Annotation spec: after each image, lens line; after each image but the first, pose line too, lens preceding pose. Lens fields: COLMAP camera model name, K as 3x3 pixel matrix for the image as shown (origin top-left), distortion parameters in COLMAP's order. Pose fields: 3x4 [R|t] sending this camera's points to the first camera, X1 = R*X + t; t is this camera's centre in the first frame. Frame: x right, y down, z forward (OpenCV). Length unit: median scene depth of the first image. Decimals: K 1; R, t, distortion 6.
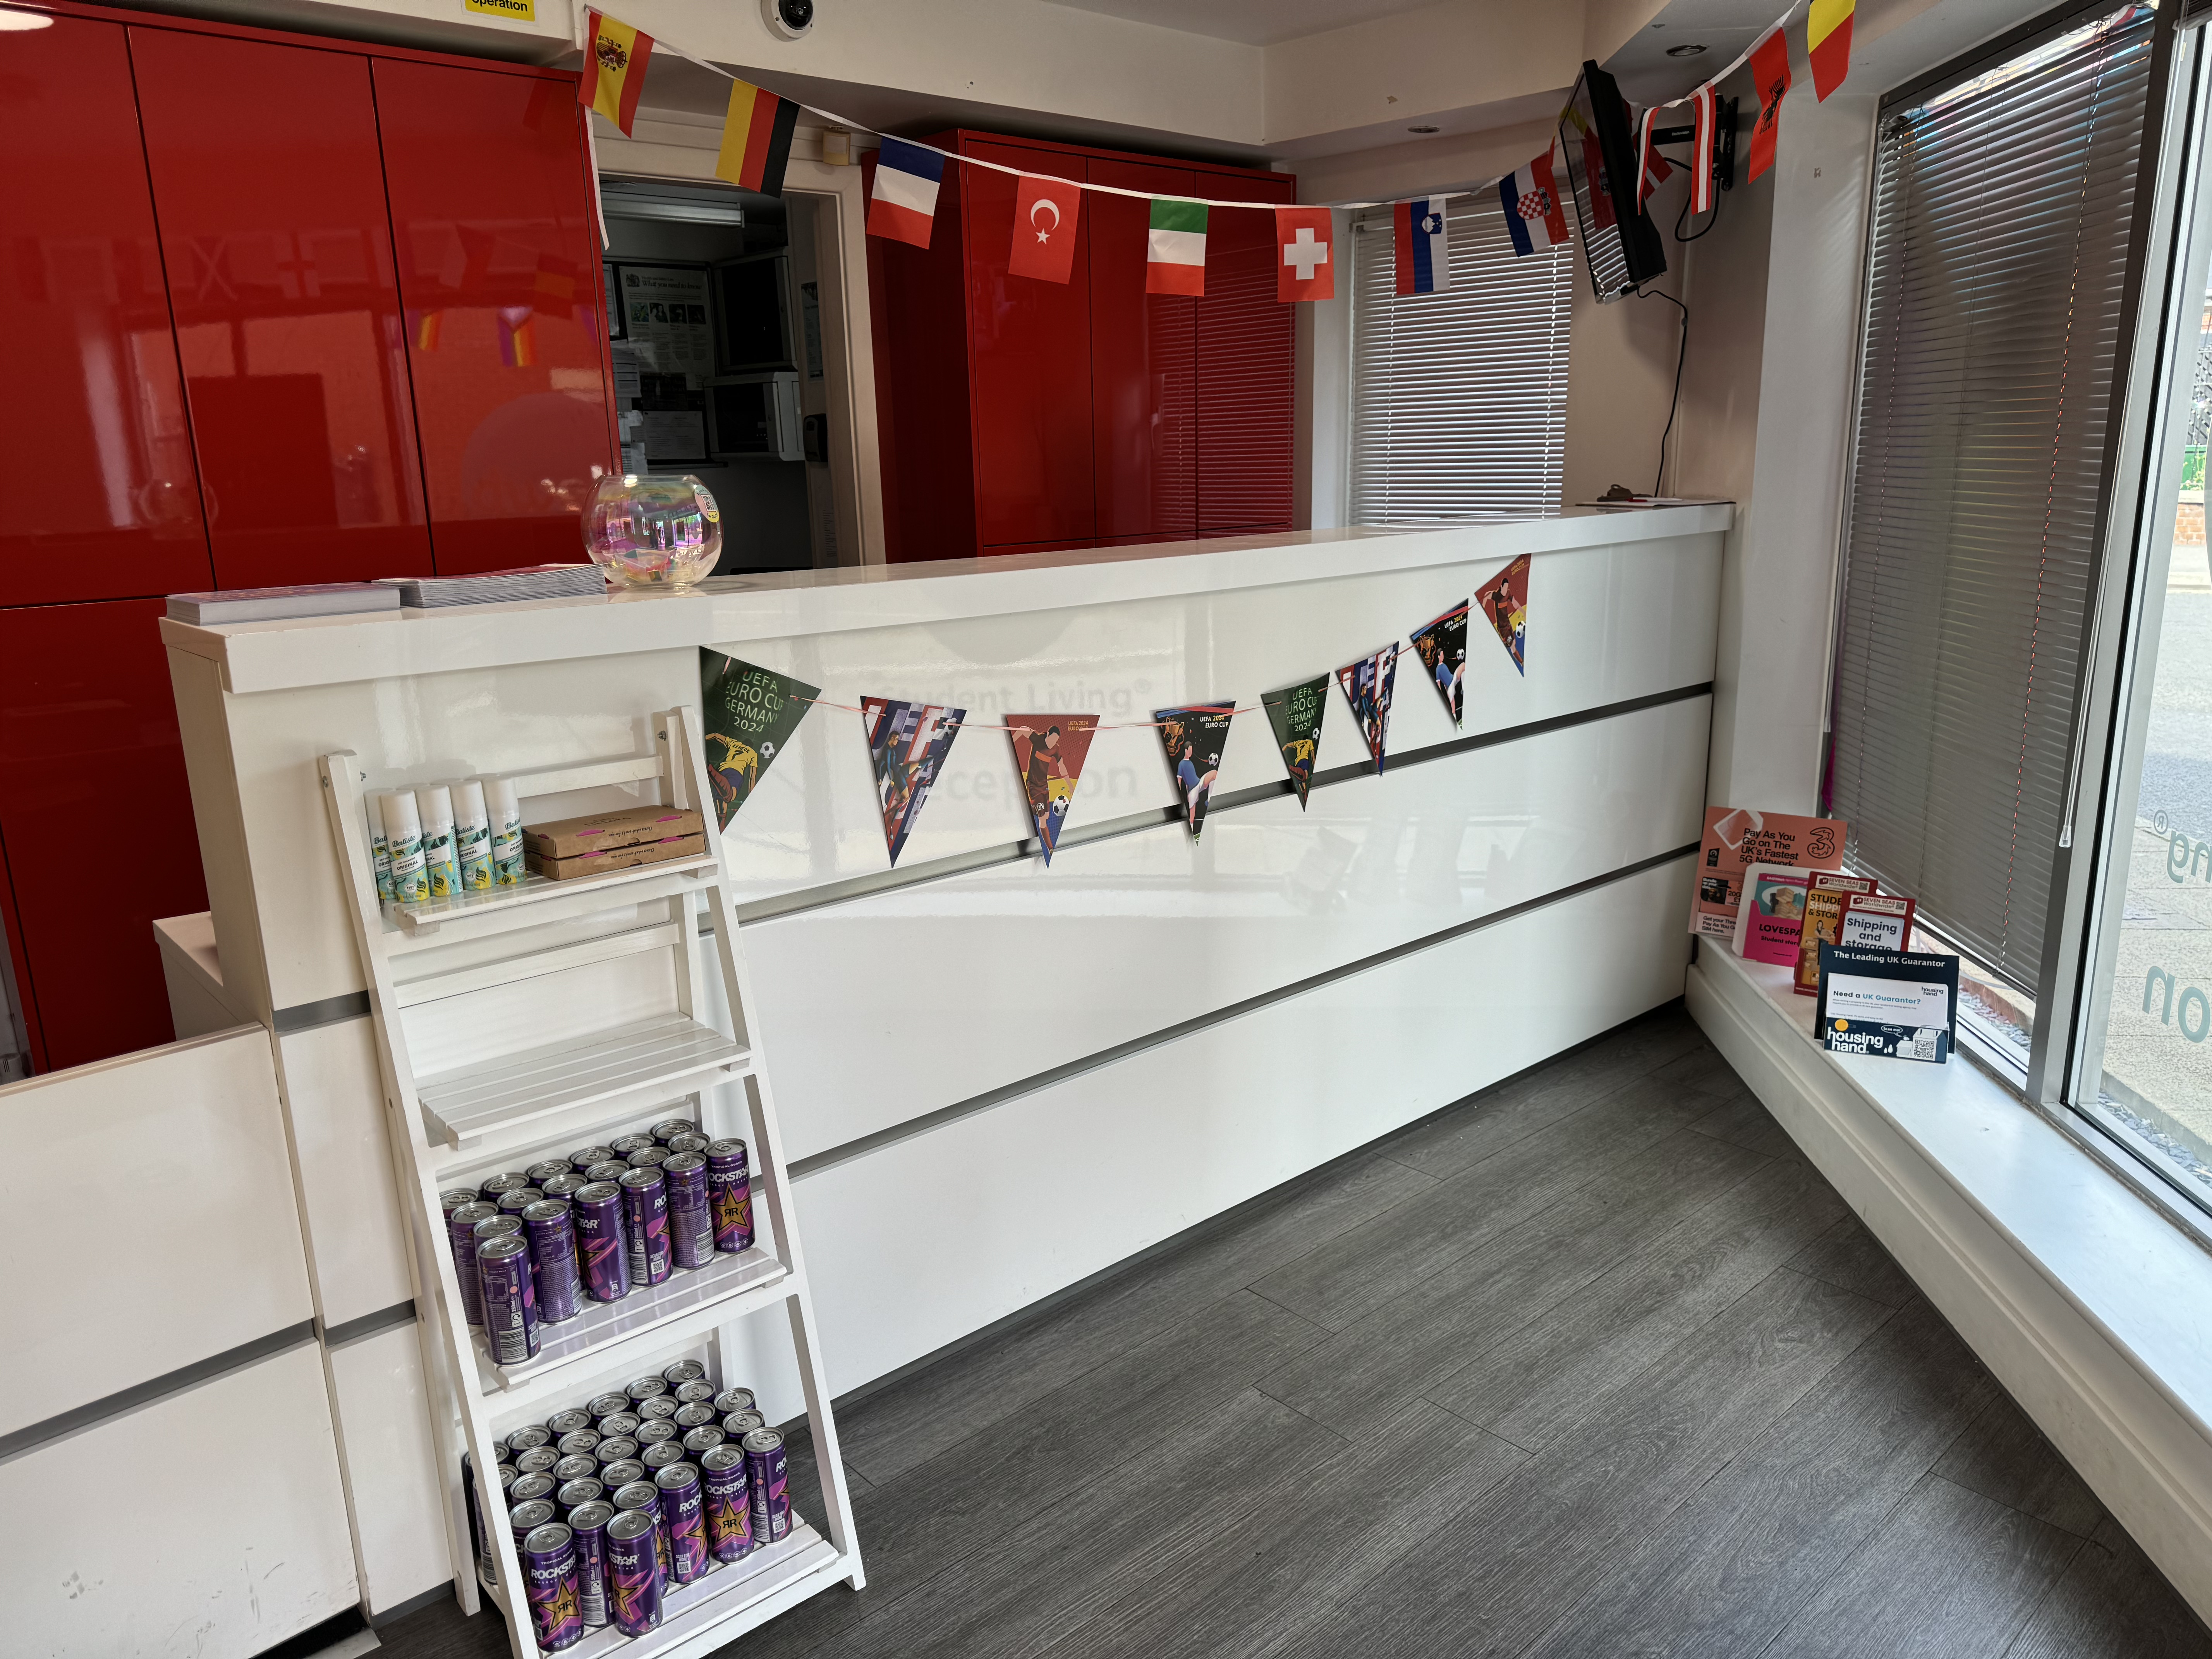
lens RADIAL K [[1595.1, 0, 1110.2], [0, 1595.1, 835.9], [0, 0, 1]] dist [0.102705, -0.148971]
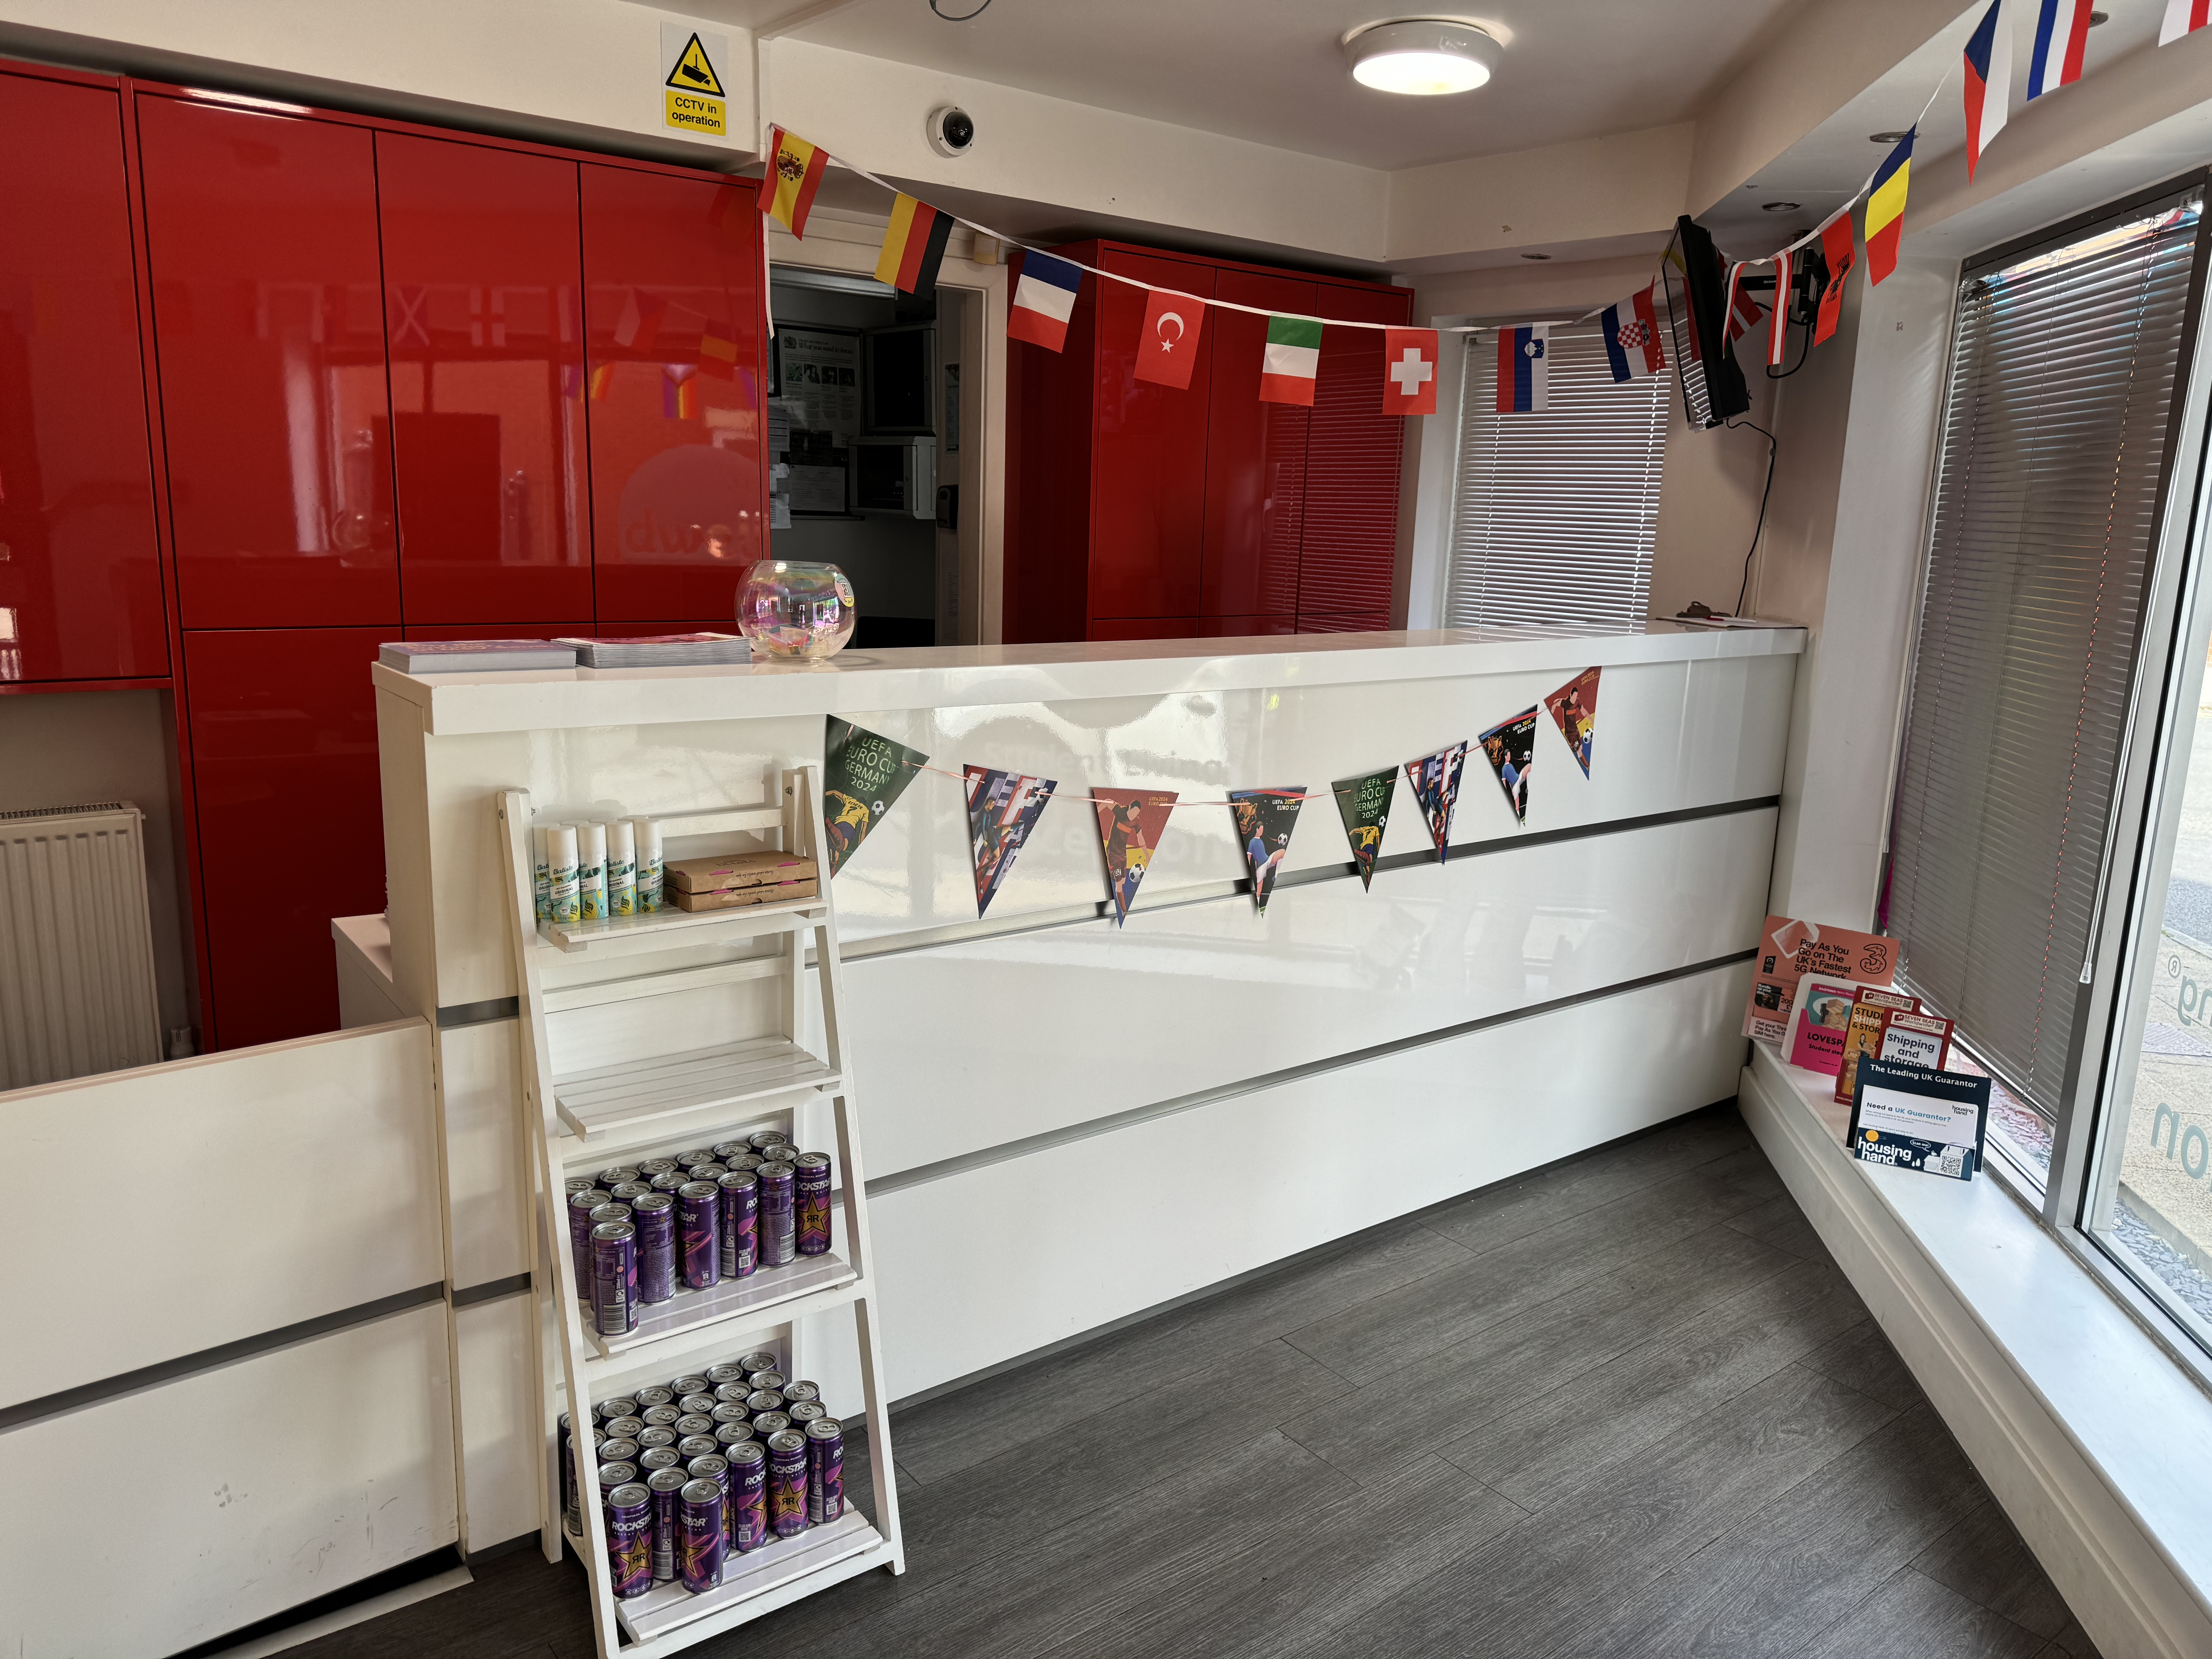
lens RADIAL K [[1605.2, 0, 1129.3], [0, 1605.2, 808.3], [0, 0, 1]] dist [0.097245, -0.128229]
pose [[0.995959, 0.070906, -0.055123, 0.020454], [-0.073475, 0.996233, -0.046066, -0.011721], [0.051649, 0.049930, 0.997416, -0.099485]]
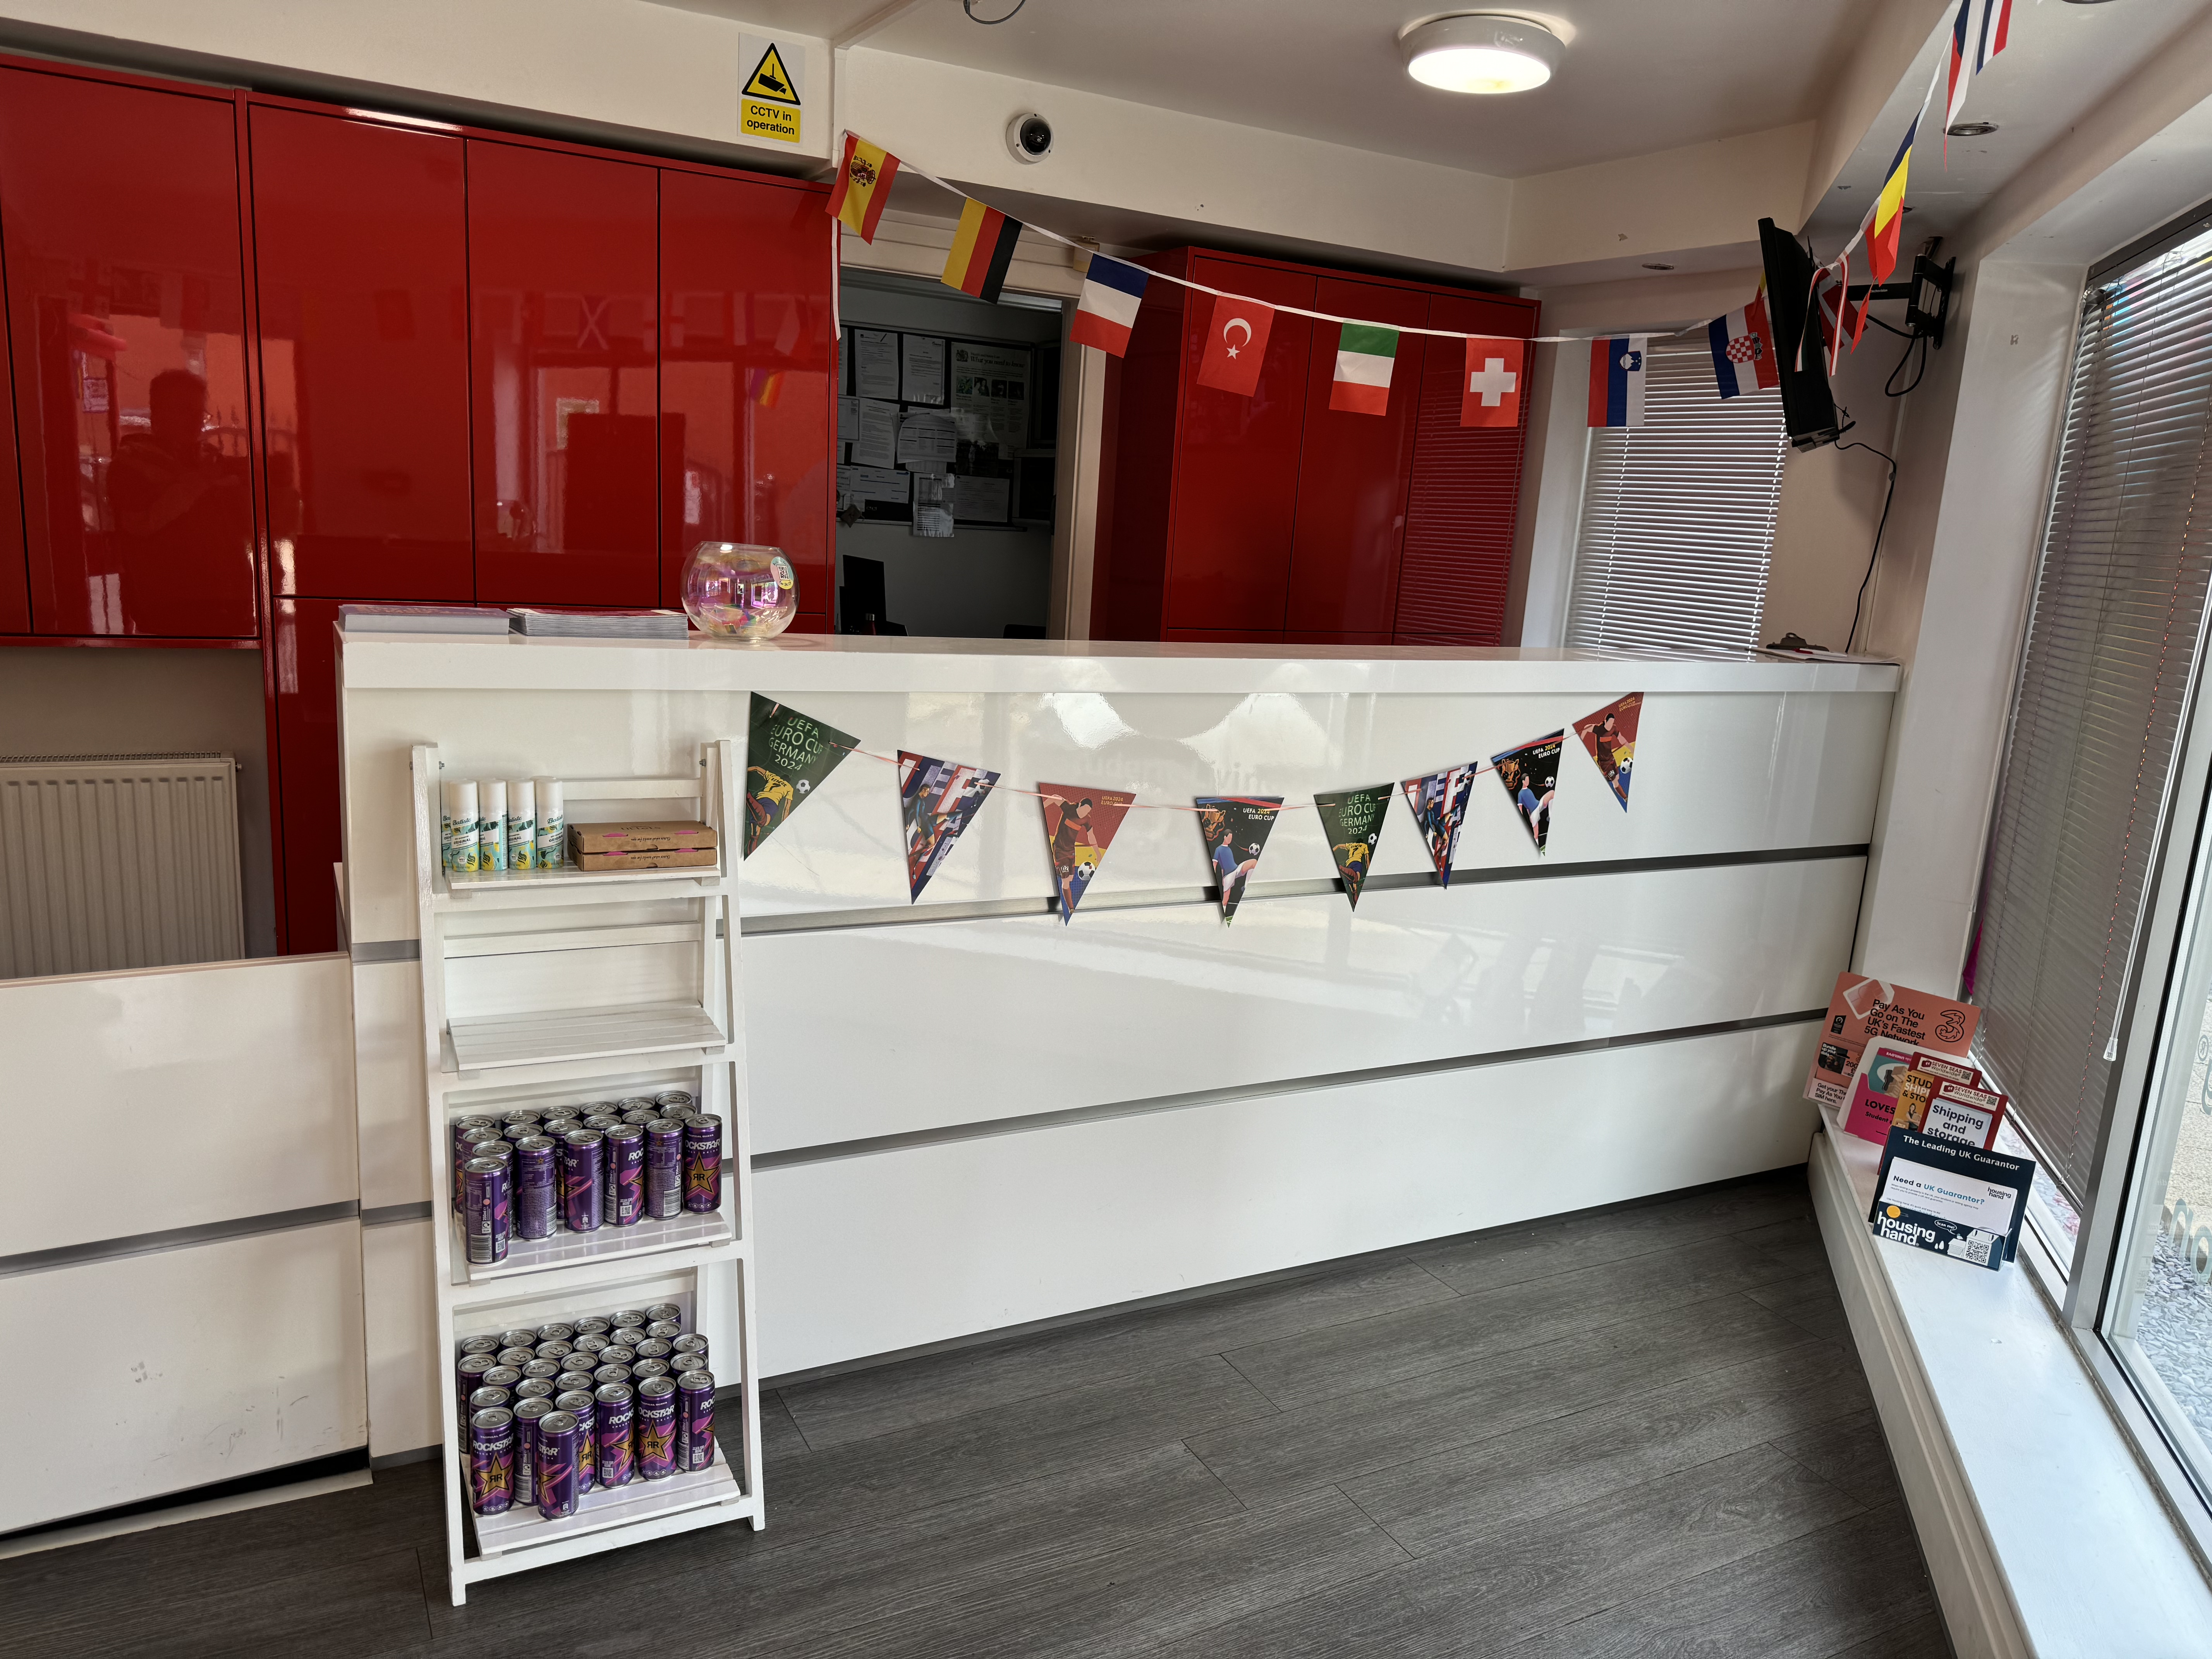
lens RADIAL K [[1602.4, 0, 1108.9], [0, 1602.4, 830.6], [0, 0, 1]] dist [0.085317, -0.110526]
pose [[0.967029, 0.130810, -0.218505, 0.213986], [-0.140656, 0.989602, -0.030063, -0.015216], [0.212301, 0.059805, 0.975373, -0.067202]]
